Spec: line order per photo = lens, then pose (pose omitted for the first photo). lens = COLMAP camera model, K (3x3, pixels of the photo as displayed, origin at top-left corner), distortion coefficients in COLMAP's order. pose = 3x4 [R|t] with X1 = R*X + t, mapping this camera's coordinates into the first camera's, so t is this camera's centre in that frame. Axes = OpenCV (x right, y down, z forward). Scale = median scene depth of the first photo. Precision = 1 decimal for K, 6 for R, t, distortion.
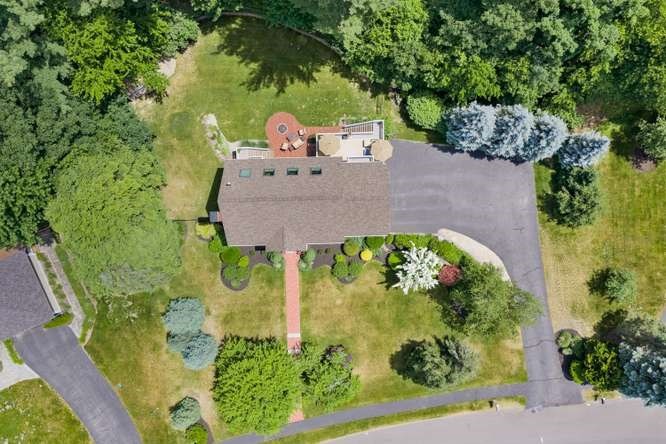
lens RADIAL K [[553.9, 0, 333.0], [0, 553.9, 222.0], [0, 0, 1]] dist [-0.014725, -0.006833]
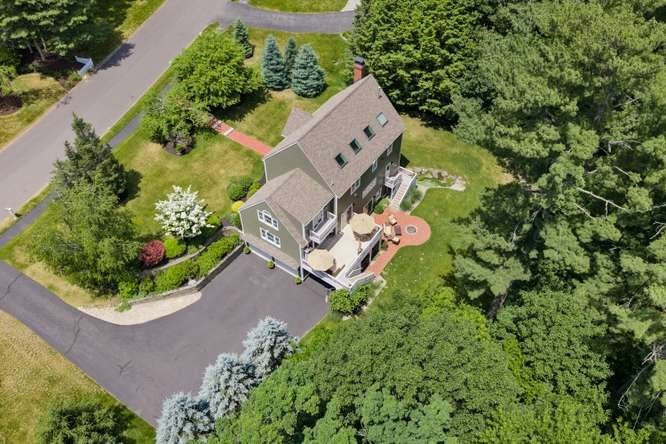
lens RADIAL K [[553.9, 0, 333.0], [0, 553.9, 222.0], [0, 0, 1]] dist [-0.014725, -0.006833]
pose [[-0.588430, 0.615336, -0.524511, 0.450928], [-0.808493, -0.440211, 0.390581, -0.420396], [0.009443, 0.653893, 0.756528, 0.338829]]
